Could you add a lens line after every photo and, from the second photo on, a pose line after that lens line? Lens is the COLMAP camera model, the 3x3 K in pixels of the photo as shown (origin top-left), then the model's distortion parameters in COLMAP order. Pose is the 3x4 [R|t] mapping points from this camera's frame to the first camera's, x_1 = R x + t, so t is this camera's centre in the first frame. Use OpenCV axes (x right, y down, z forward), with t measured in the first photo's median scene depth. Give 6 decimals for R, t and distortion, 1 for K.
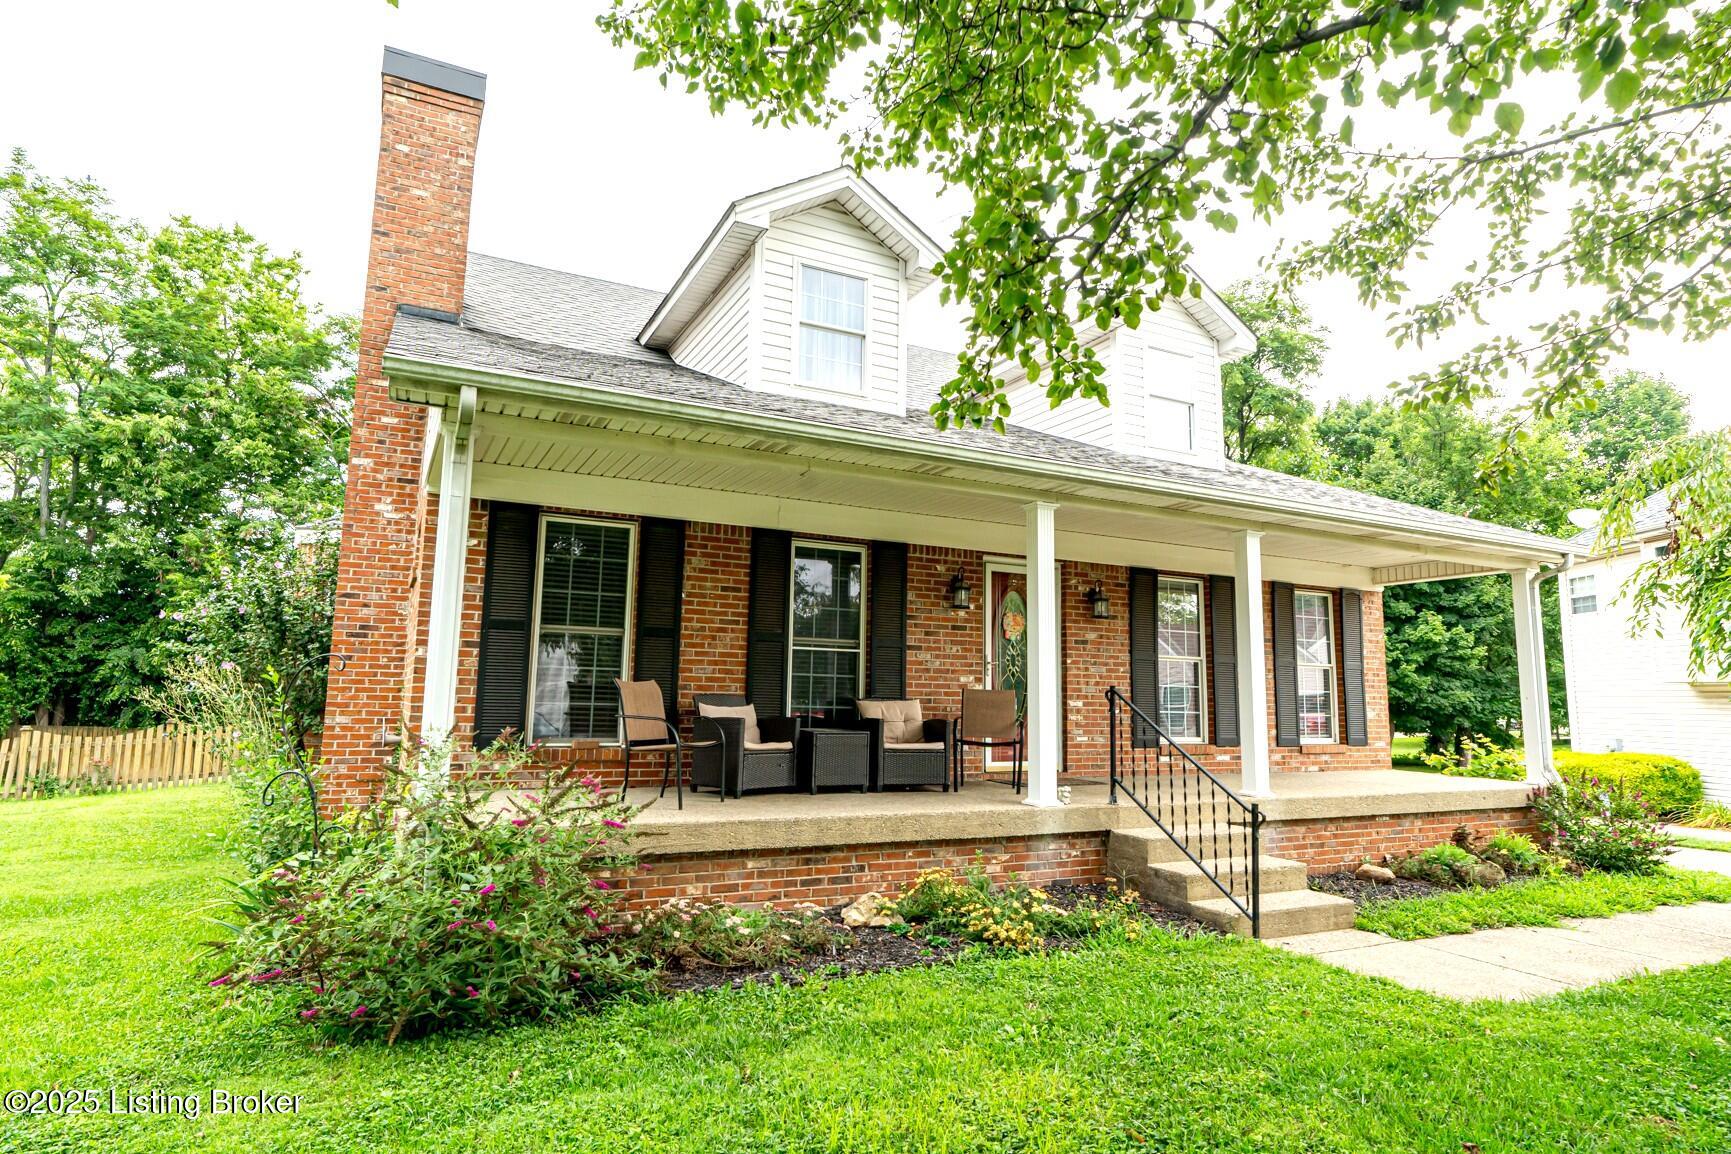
lens RADIAL K [[960.8, 0, 867.3], [0, 960.8, 575.0], [0, 0, 1]] dist [-0.000538, 0.000850]
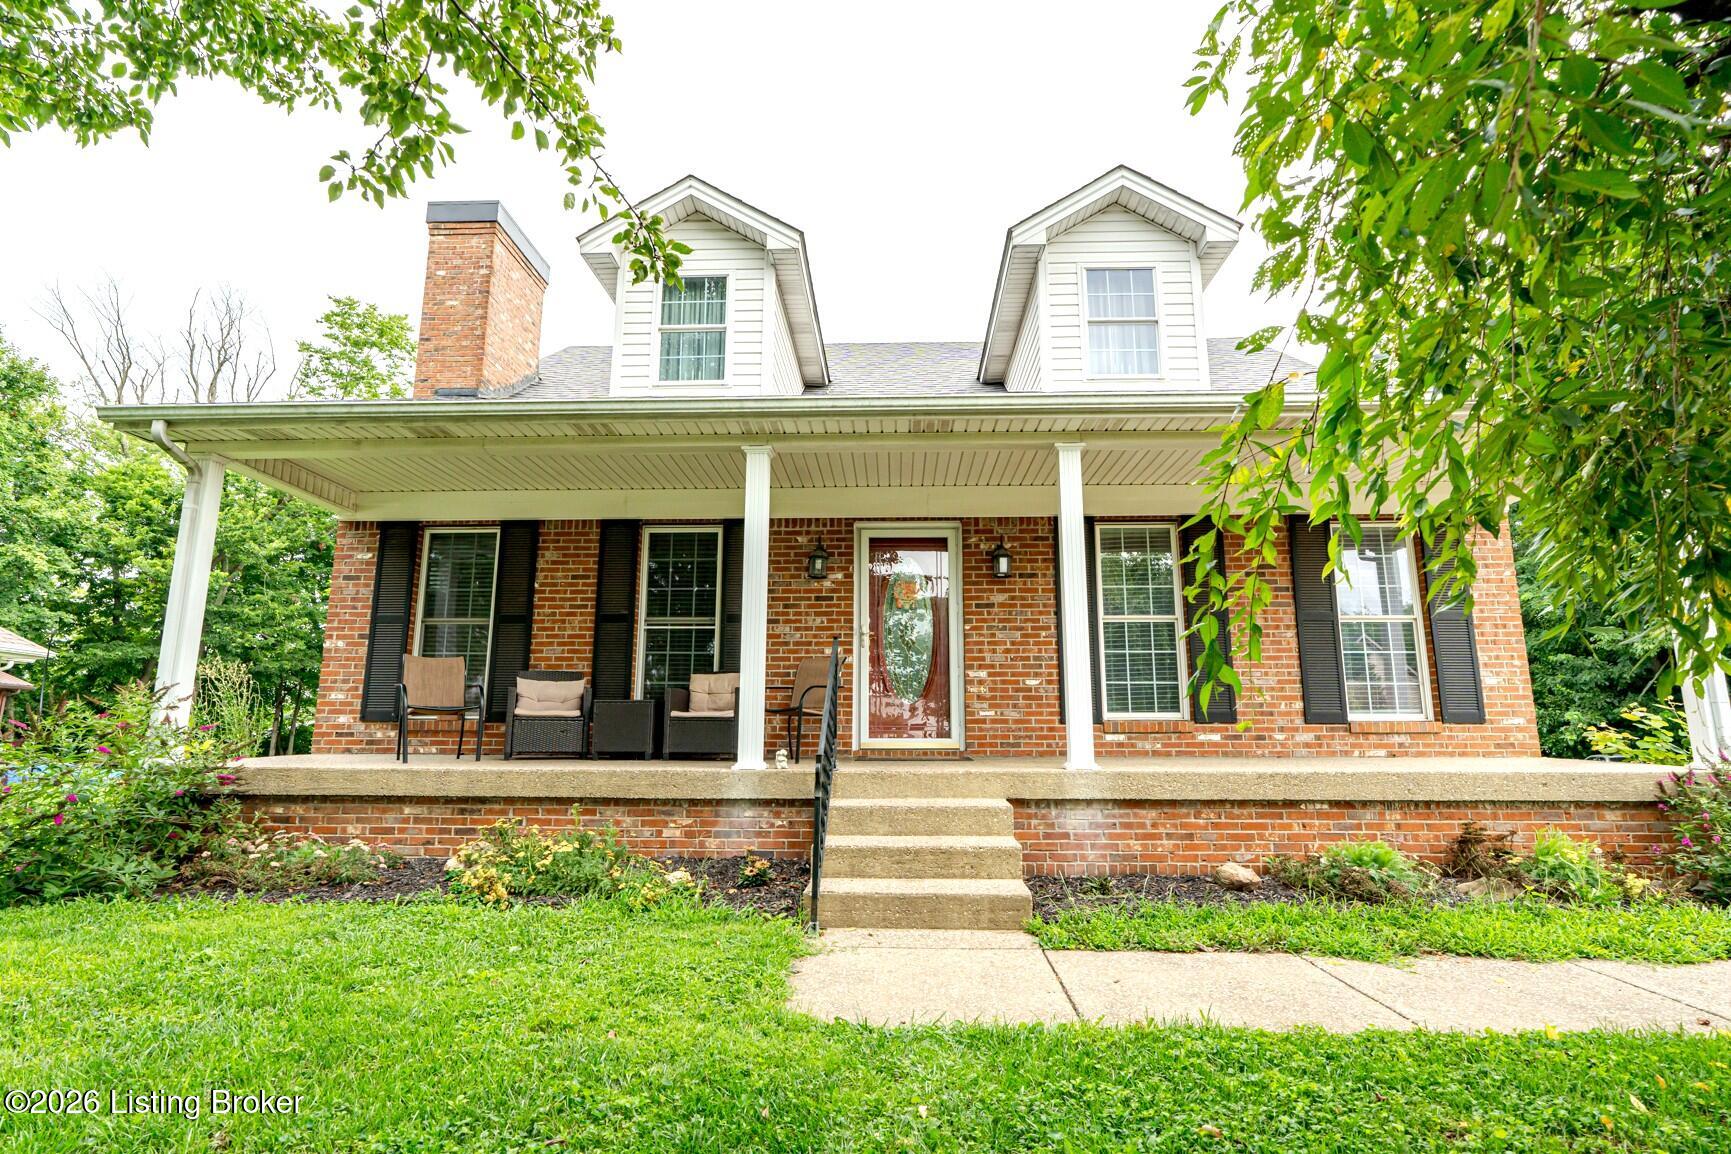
lens RADIAL K [[866.7, 0, 866.6], [0, 866.7, 577.6], [0, 0, 1]] dist [-0.002803, -0.000166]
pose [[0.873577, -0.102024, -0.475873, 0.622214], [0.077978, 0.994490, -0.070065, 0.111566], [0.480399, 0.024099, 0.876719, 0.288532]]
